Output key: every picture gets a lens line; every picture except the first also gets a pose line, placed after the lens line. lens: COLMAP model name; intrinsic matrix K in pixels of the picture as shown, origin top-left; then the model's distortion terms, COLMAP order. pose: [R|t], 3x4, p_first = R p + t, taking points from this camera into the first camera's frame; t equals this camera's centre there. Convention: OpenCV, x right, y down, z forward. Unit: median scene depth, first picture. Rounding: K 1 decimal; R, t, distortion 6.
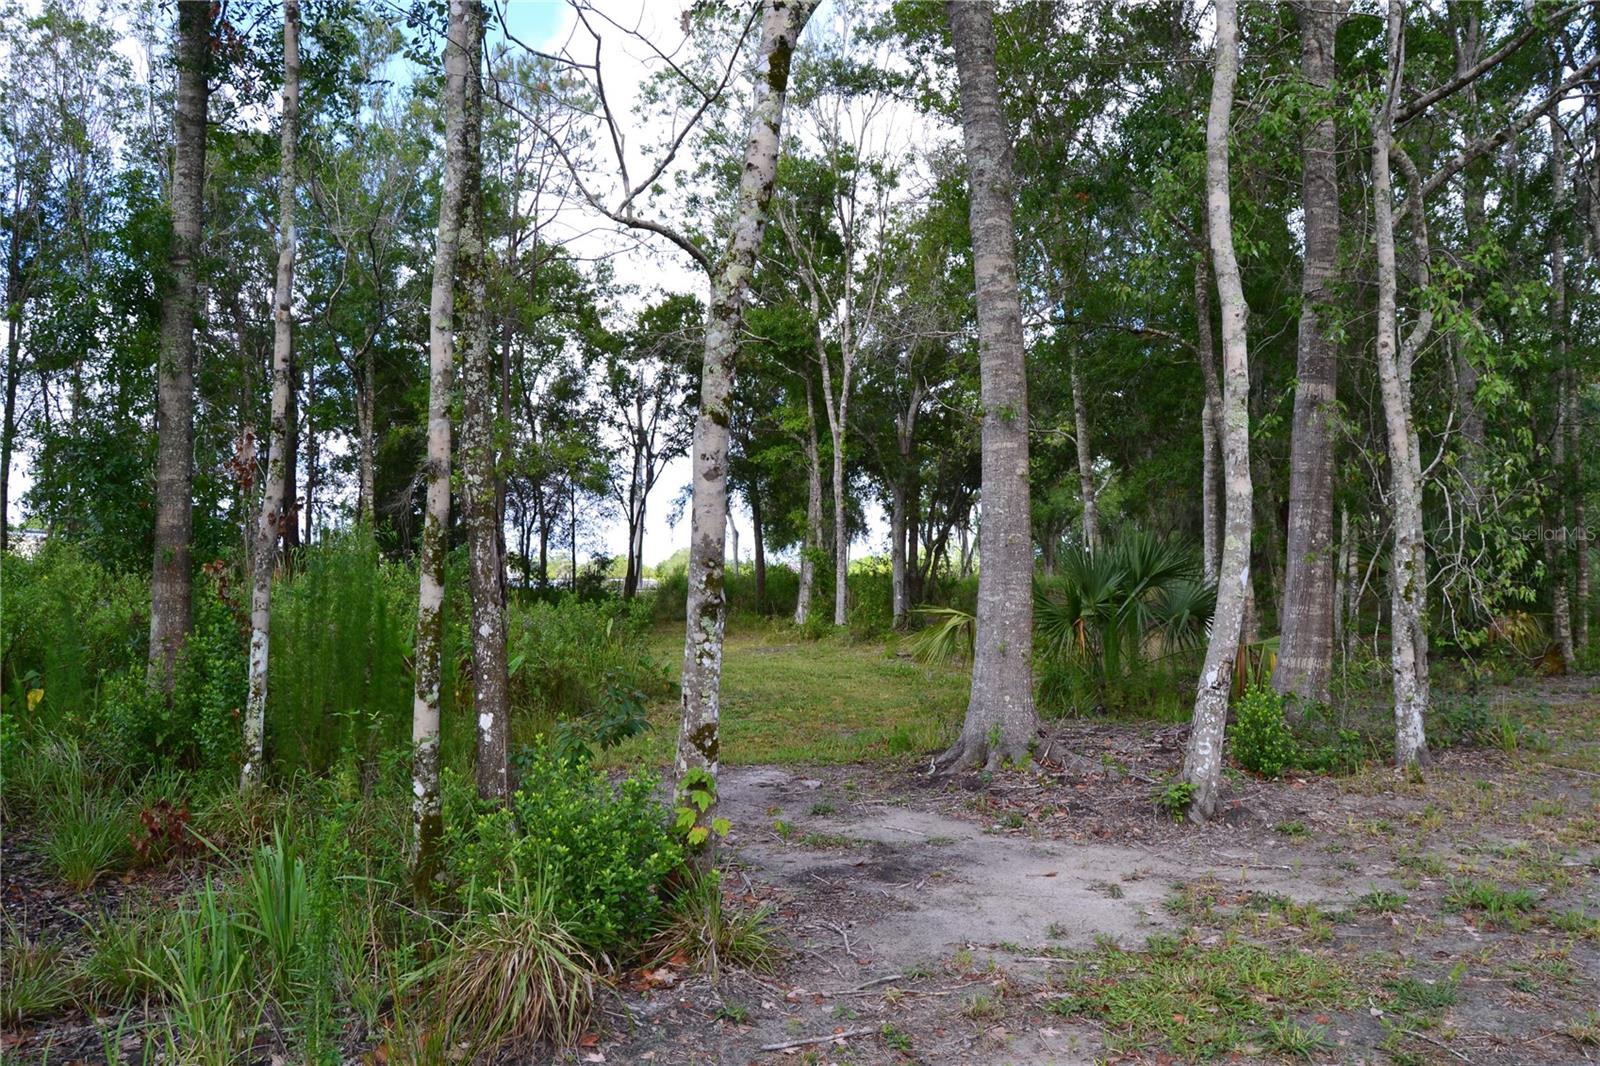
lens RADIAL K [[1269.7, 0, 809.2], [0, 1269.7, 533.3], [0, 0, 1]] dist [-0.098223, 0.041948]
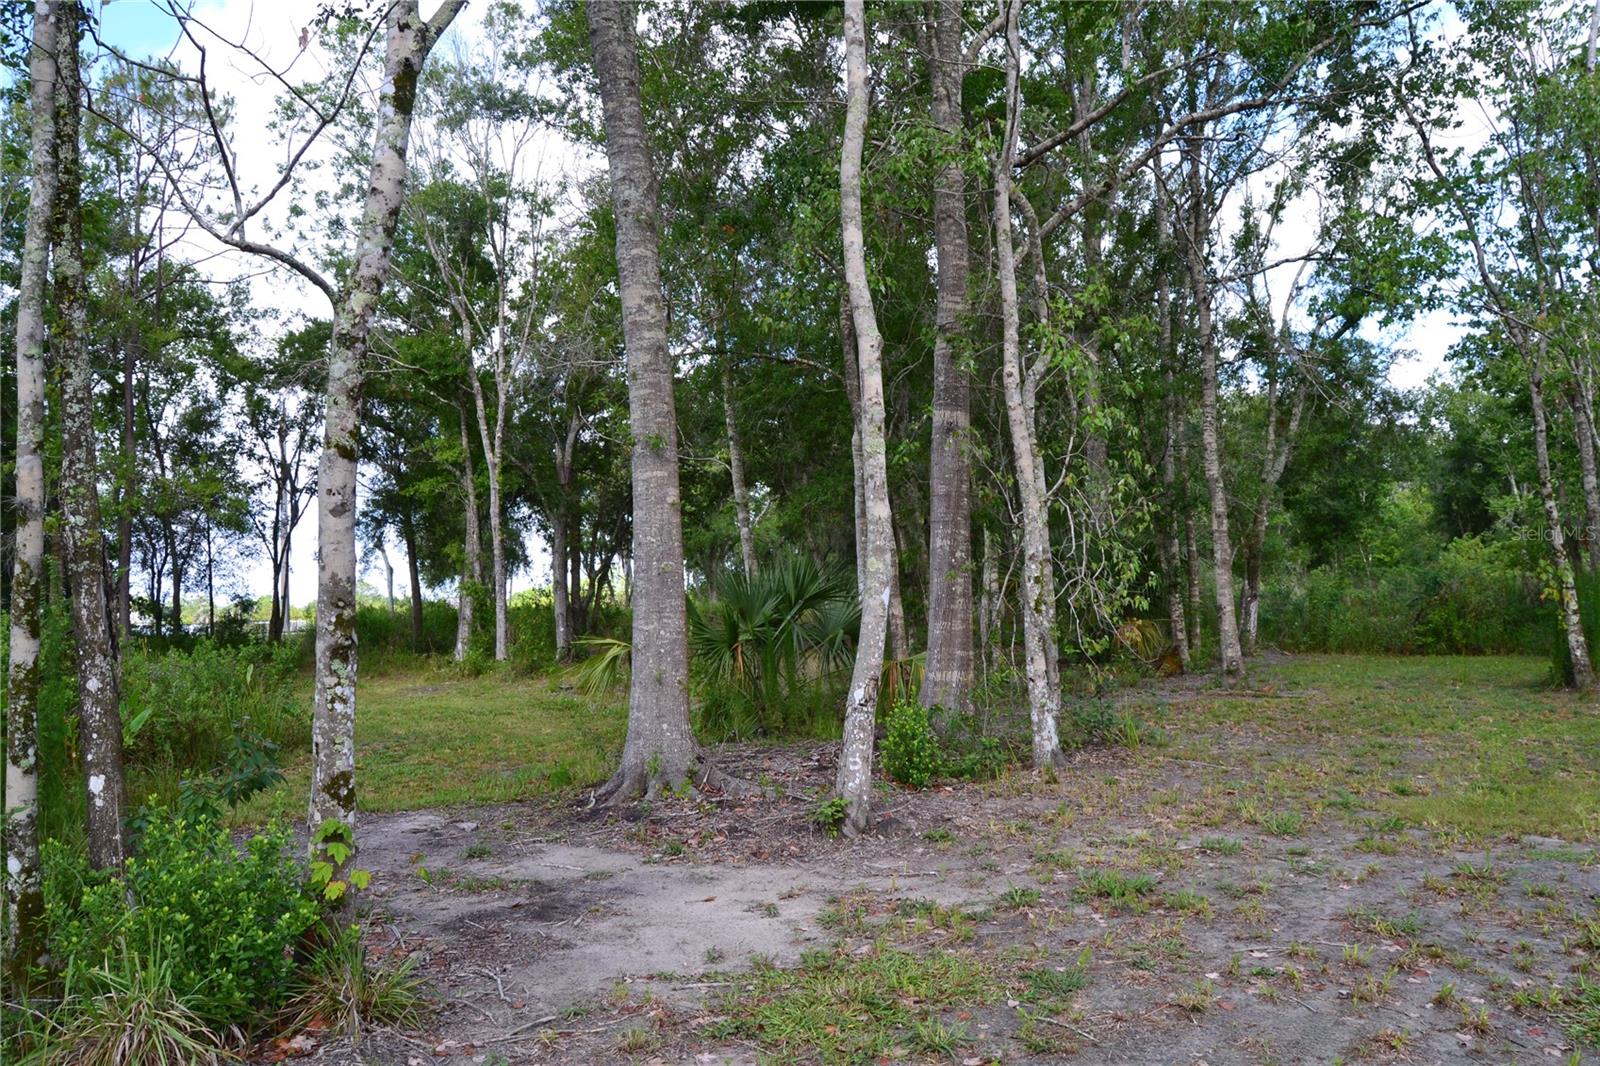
lens RADIAL K [[1269.7, 0, 809.2], [0, 1269.7, 533.3], [0, 0, 1]] dist [-0.098223, 0.041948]
pose [[0.965391, -0.024923, 0.259615, 0.009884], [0.030716, 0.999361, -0.018278, -0.000479], [-0.258993, 0.025620, 0.965539, -0.001663]]
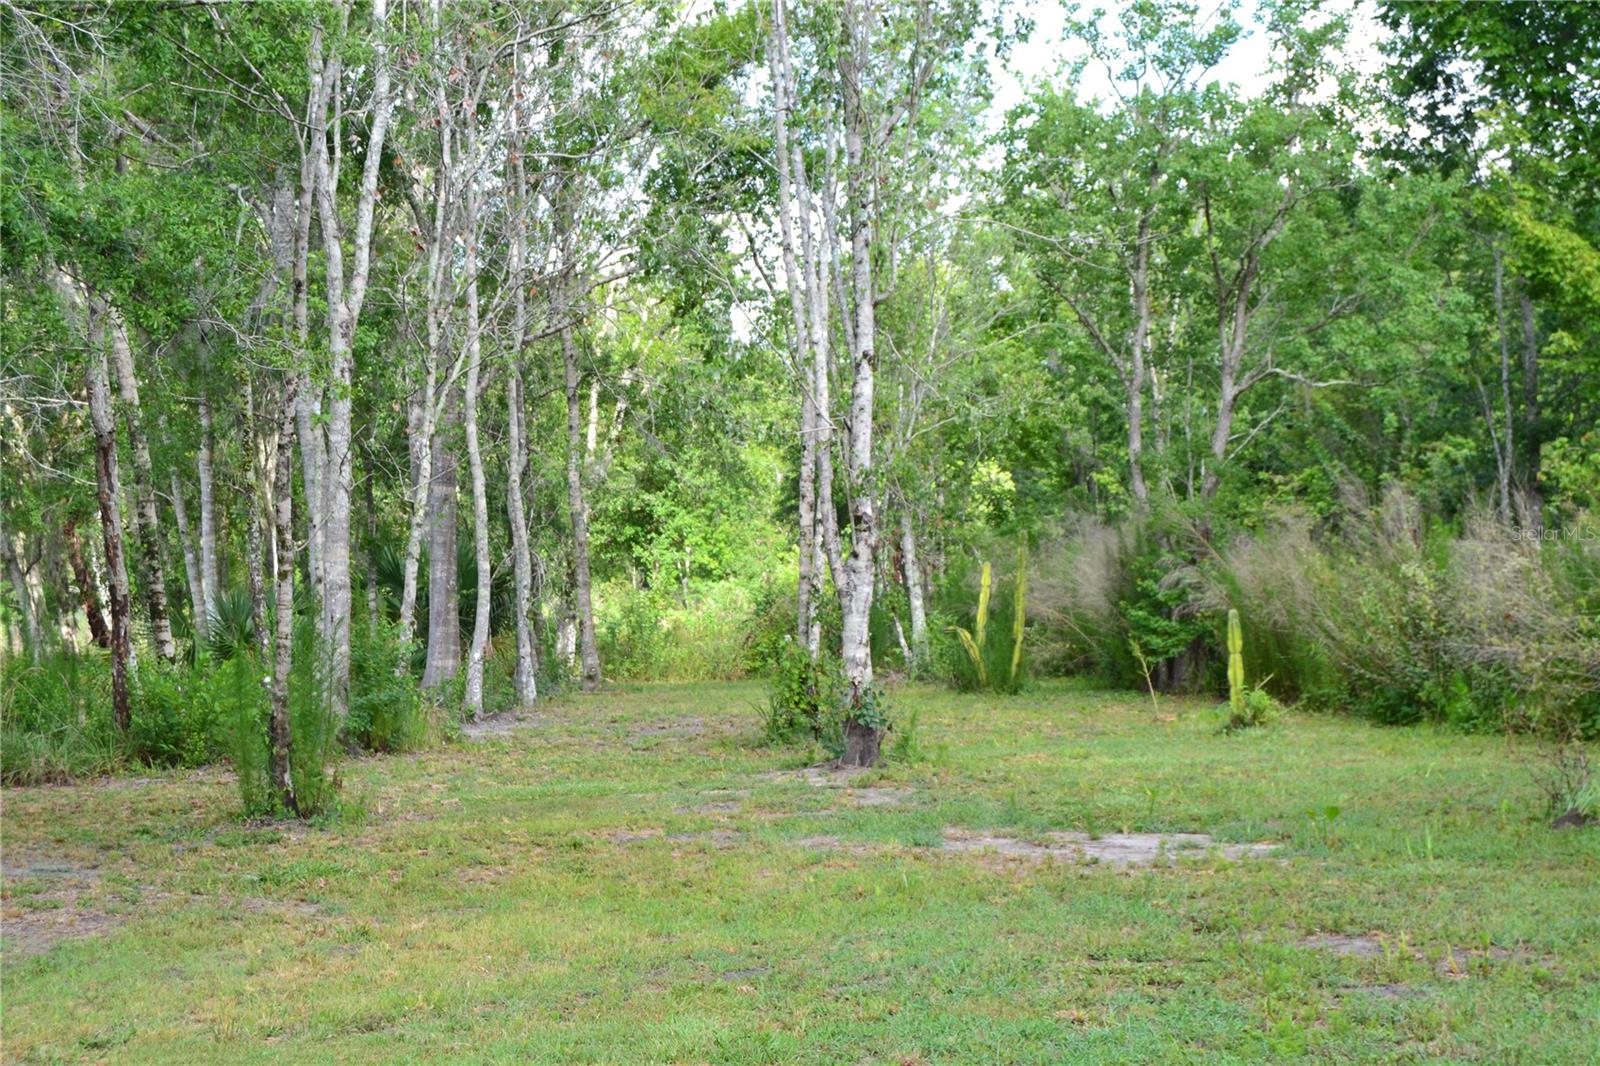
lens RADIAL K [[2876.7, 0, 800.0], [0, 2876.7, 533.0], [0, 0, 1]] dist [0.007511, -0.079642]
pose [[0.747245, -0.022208, 0.664177, -1.946270], [0.021989, 0.999720, 0.008689, -0.096225], [-0.664184, 0.008112, 0.747525, -2.338852]]
